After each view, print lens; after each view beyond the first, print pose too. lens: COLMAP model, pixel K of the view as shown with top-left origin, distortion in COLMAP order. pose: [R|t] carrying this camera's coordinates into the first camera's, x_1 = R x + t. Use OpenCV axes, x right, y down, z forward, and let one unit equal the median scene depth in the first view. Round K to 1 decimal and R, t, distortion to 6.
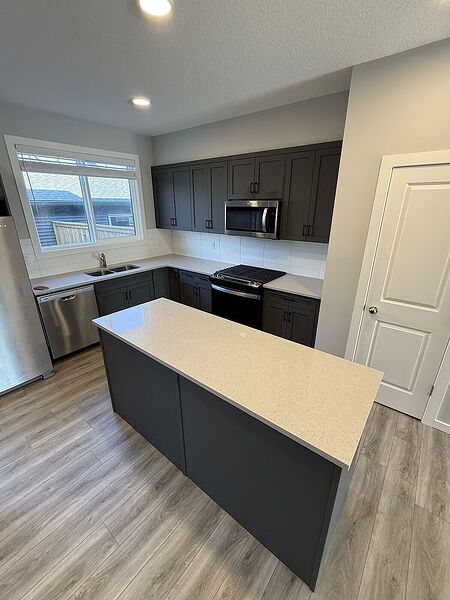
lens RADIAL K [[258.2, 0, 225.5], [0, 258.2, 301.0], [0, 0, 1]] dist [-0.001144, -0.000088]
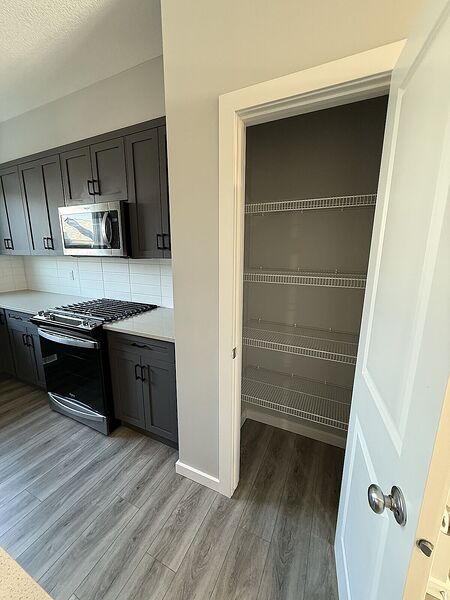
lens RADIAL K [[240.1, 0, 226.7], [0, 240.1, 298.8], [0, 0, 1]] dist [0.001941, 0.000079]
pose [[0.970139, -0.038426, 0.239485, 0.296853], [0.076513, 0.985441, -0.151832, -0.012063], [-0.230164, 0.165621, 0.958955, 0.337684]]
